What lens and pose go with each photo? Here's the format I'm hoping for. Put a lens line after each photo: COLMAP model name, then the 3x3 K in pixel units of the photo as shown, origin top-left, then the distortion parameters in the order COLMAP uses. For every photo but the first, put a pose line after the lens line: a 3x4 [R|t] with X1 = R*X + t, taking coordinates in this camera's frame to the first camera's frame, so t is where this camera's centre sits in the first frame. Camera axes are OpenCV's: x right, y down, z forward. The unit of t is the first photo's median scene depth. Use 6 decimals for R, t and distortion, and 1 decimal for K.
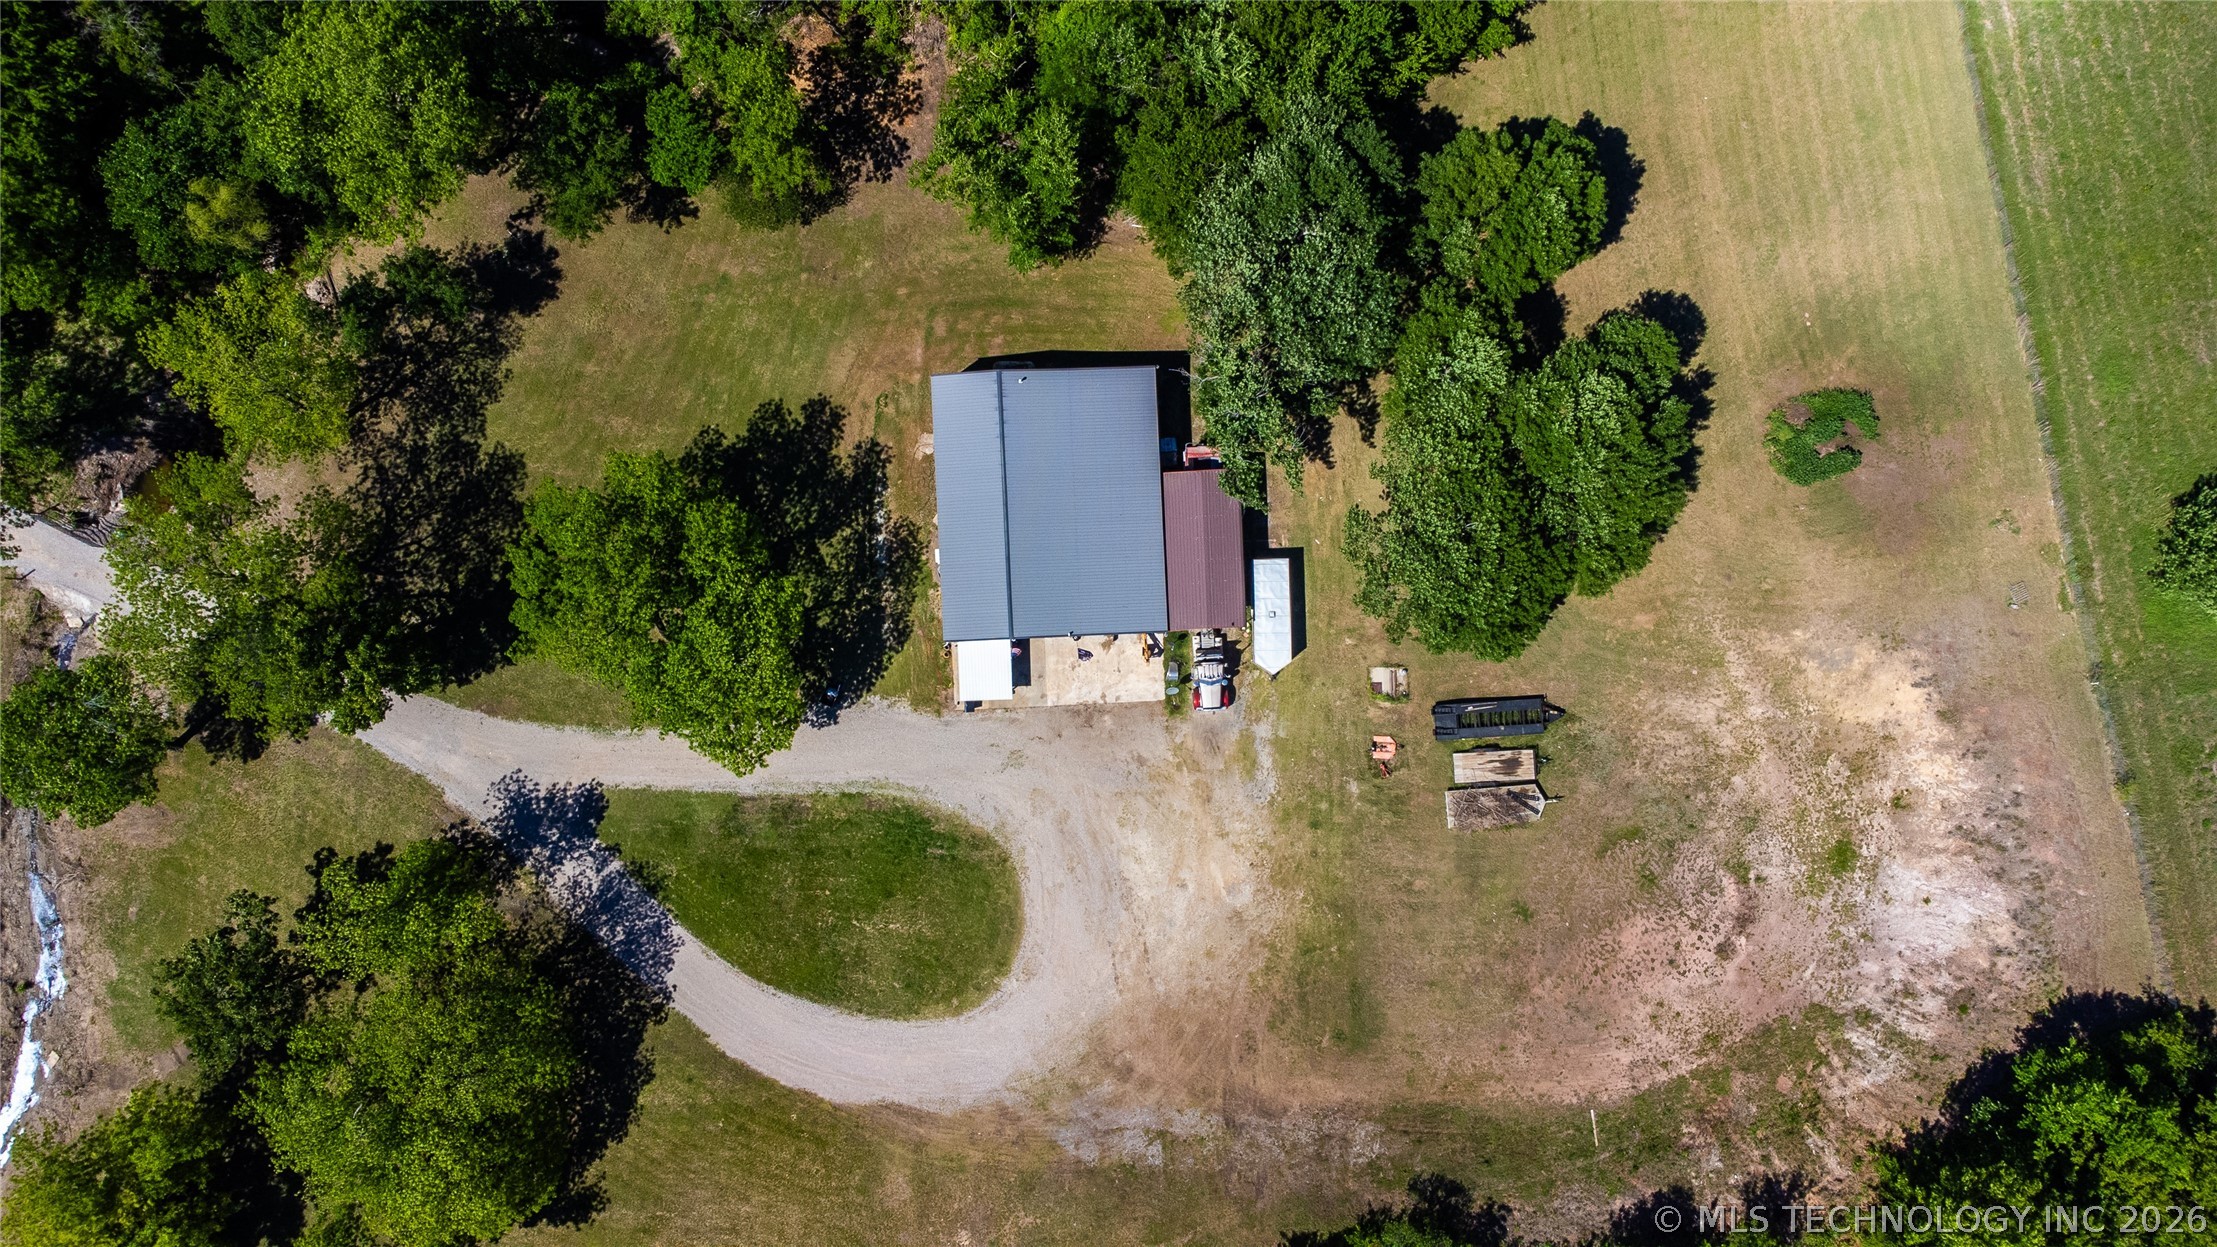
lens RADIAL K [[1644.1, 0, 1103.9], [0, 1644.1, 614.9], [0, 0, 1]] dist [0.029576, 0.039813]
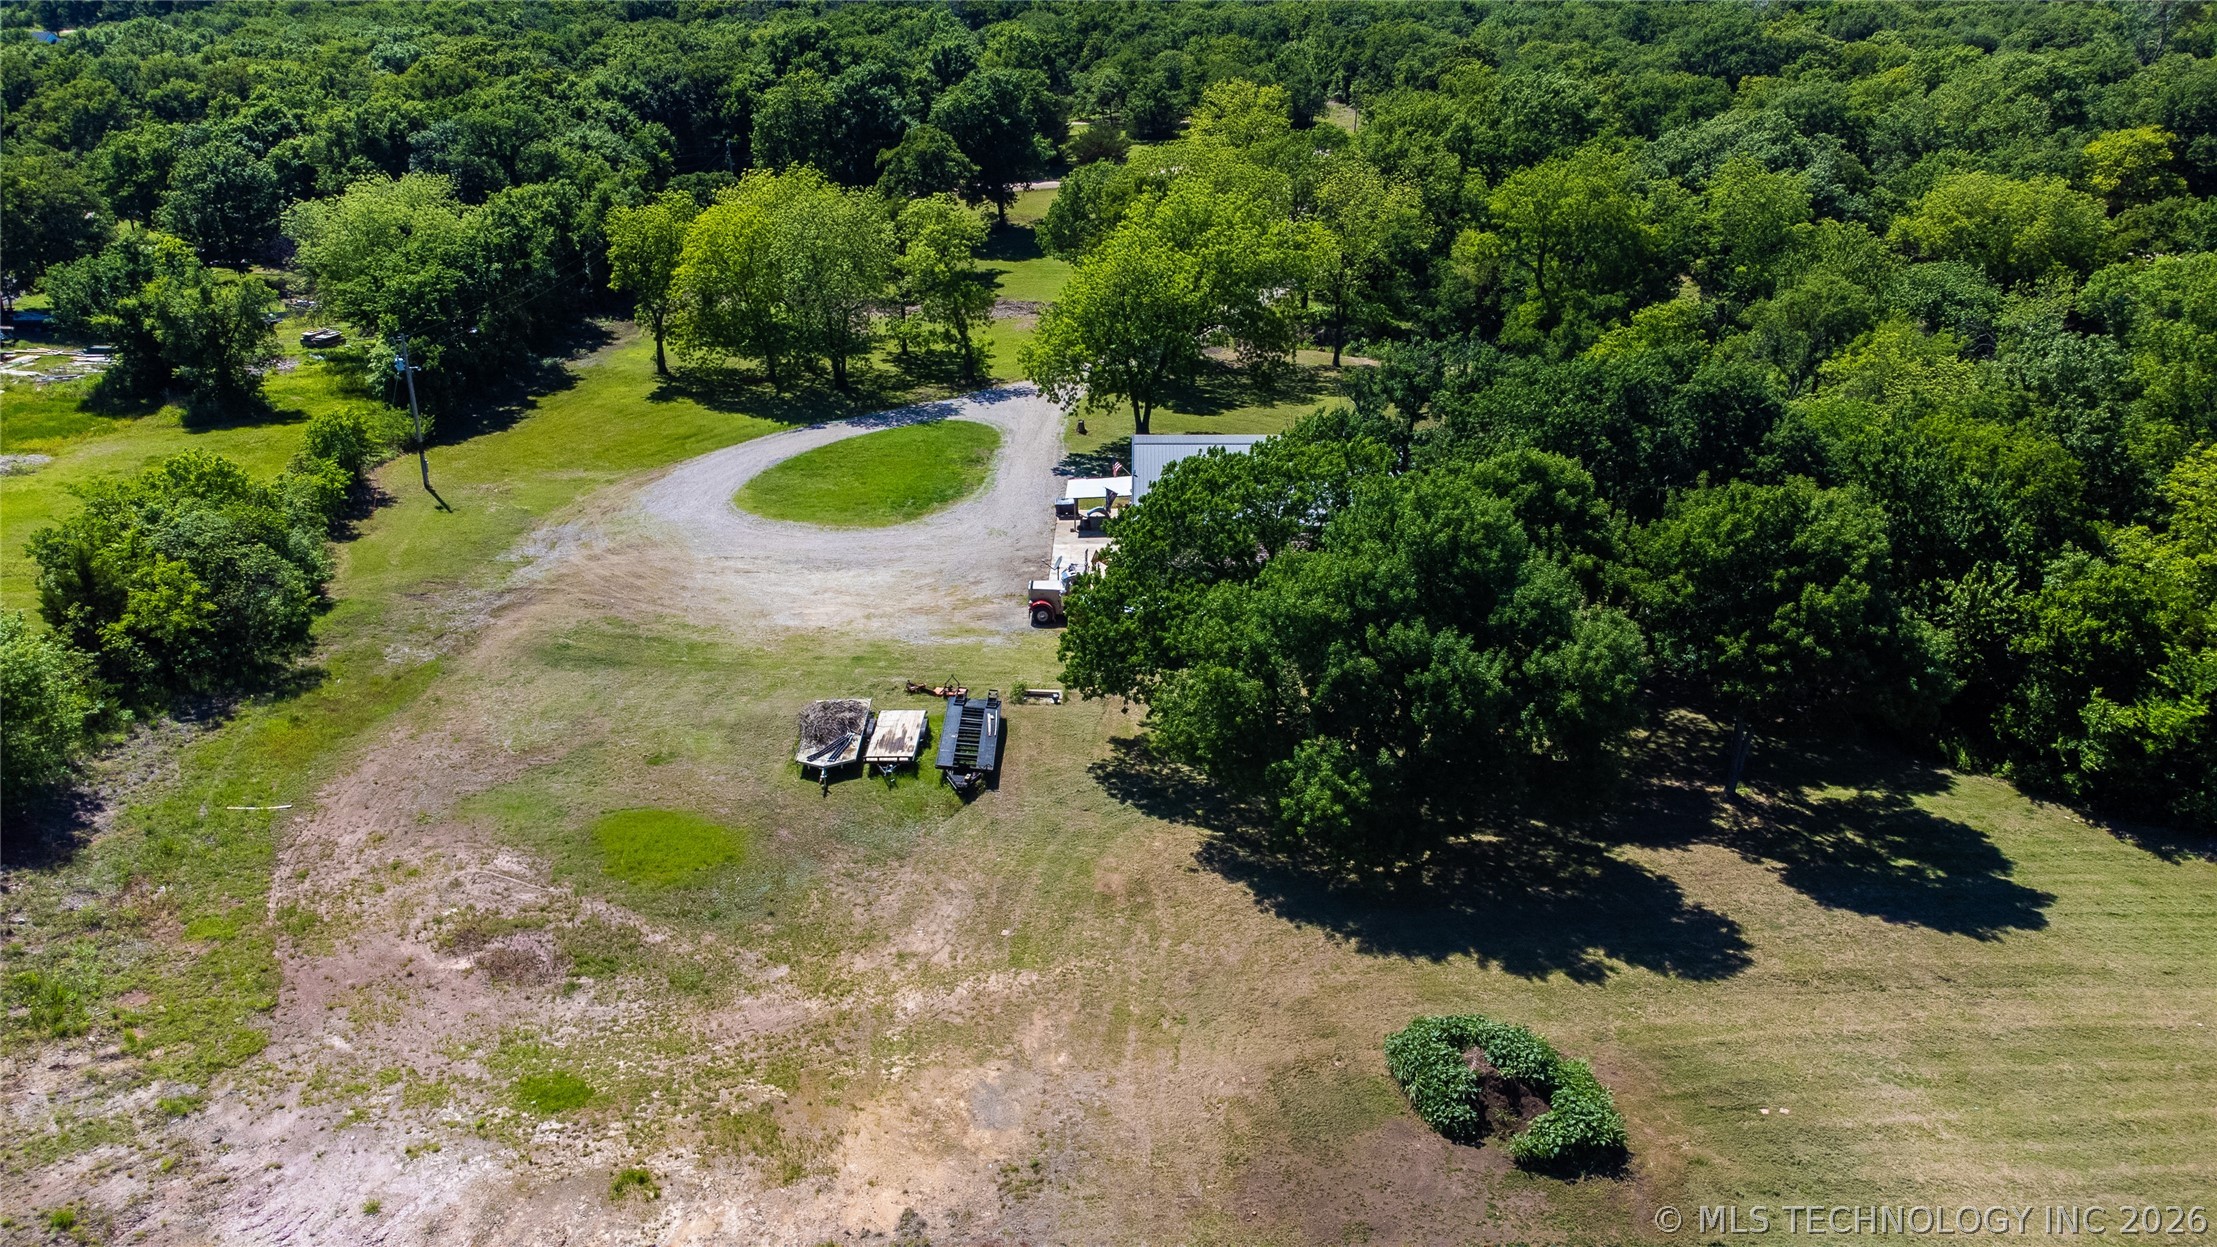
lens RADIAL K [[1644.1, 0, 1100.0], [0, 1644.1, 619.1], [0, 0, 1]] dist [0.029576, 0.039813]
pose [[-0.067444, 0.393670, -0.916774, 0.785996], [-0.997532, -0.008635, 0.069677, -0.030122], [0.019513, 0.919211, 0.393281, 0.703996]]
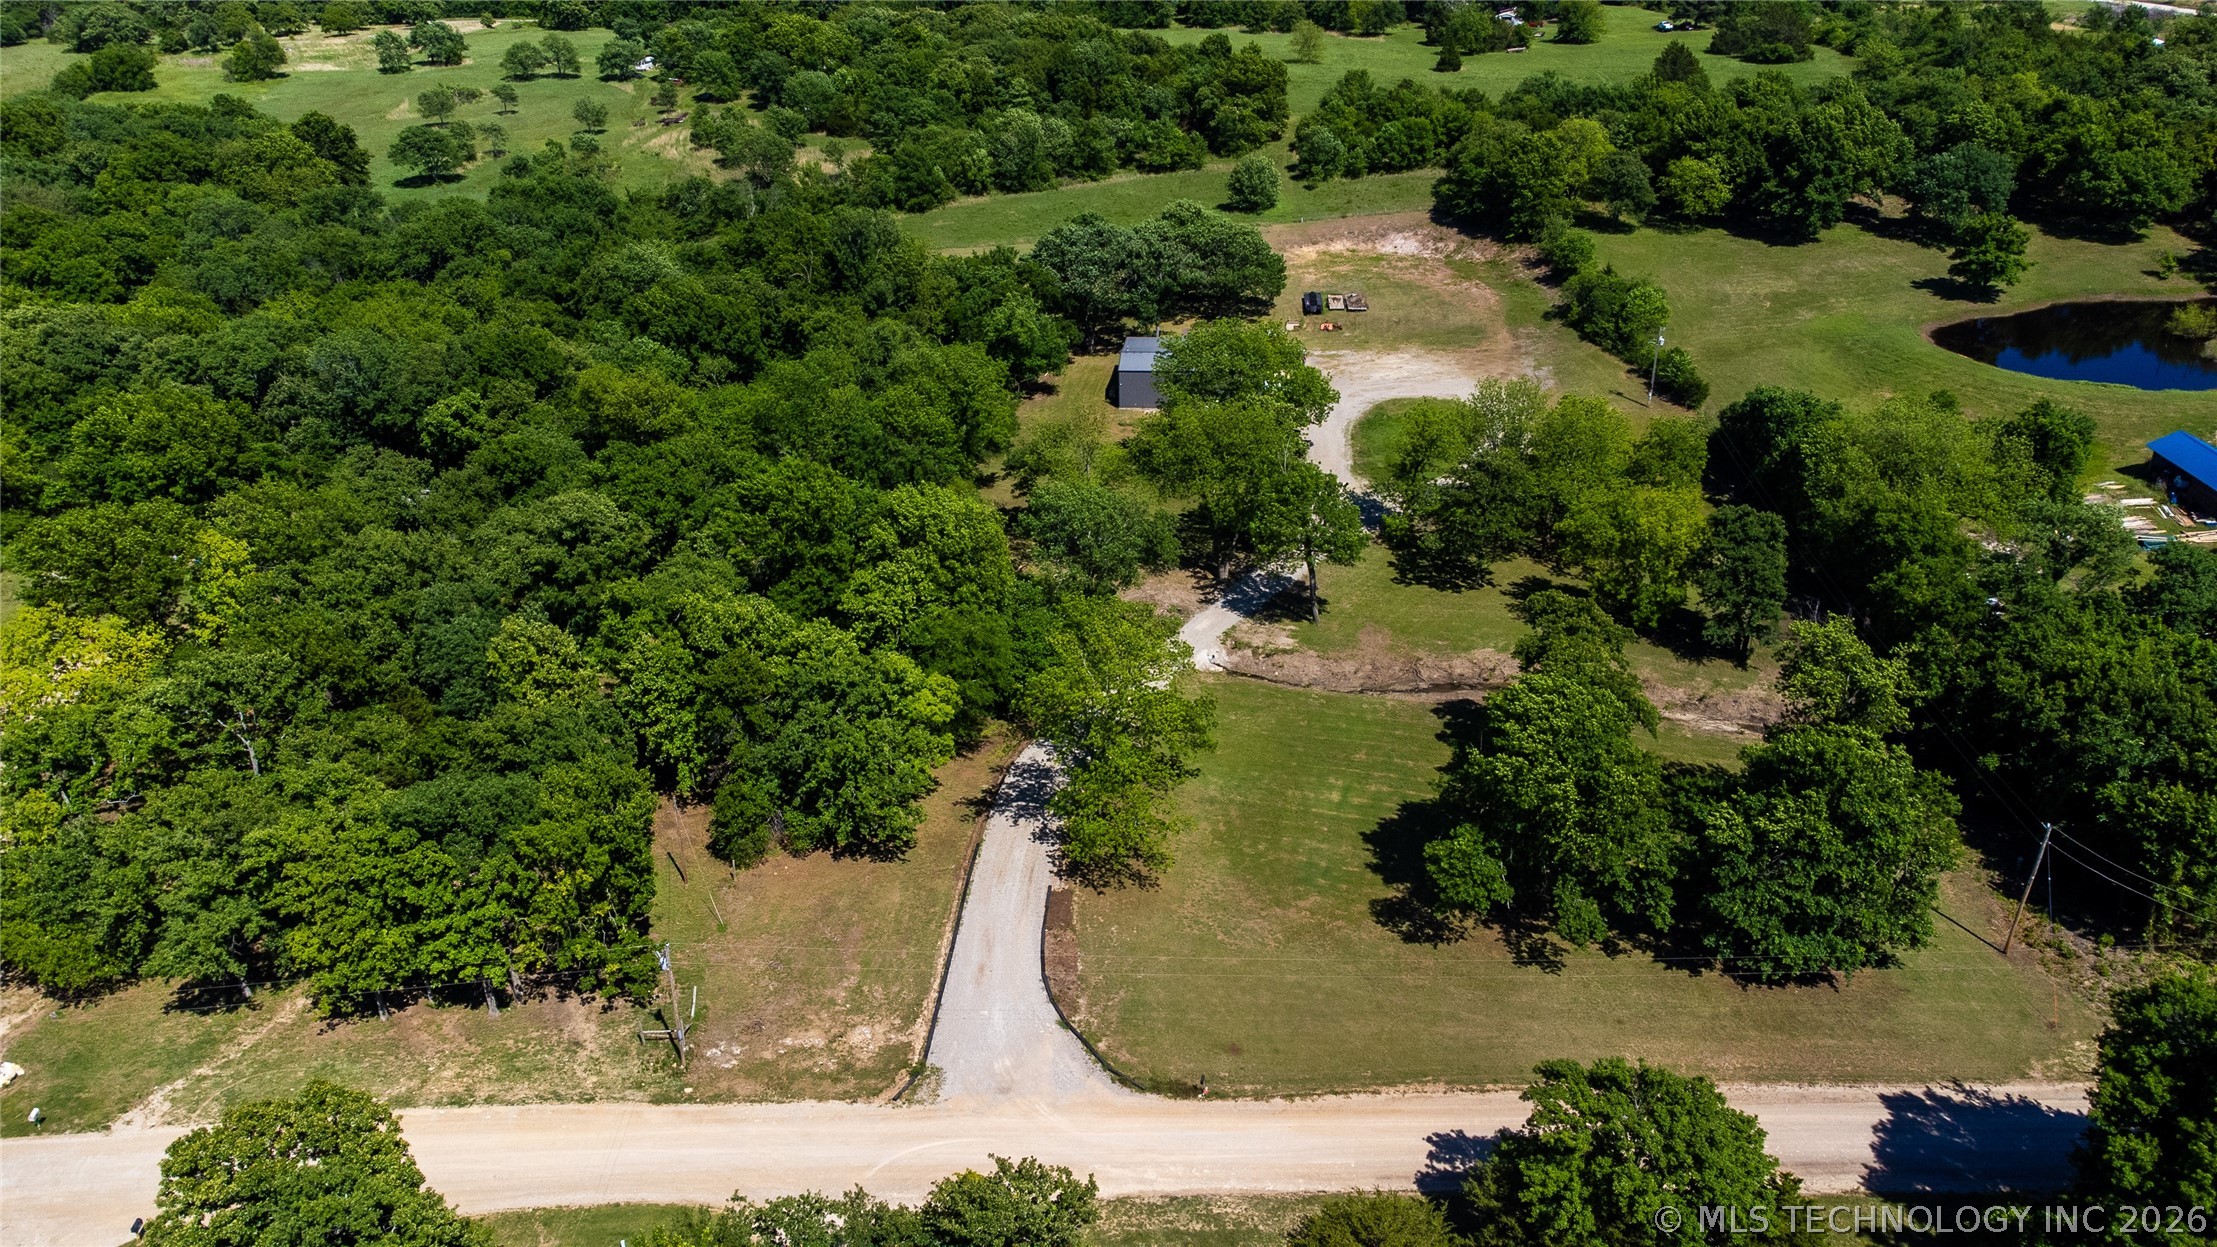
lens RADIAL K [[1644.1, 0, 1103.5], [0, 1644.1, 637.5], [0, 0, 1]] dist [0.029576, 0.039813]
pose [[0.127705, -0.470567, 0.873074, -1.786981], [0.991810, 0.058847, -0.113355, 0.060483], [0.001963, 0.880400, 0.474228, 0.385640]]
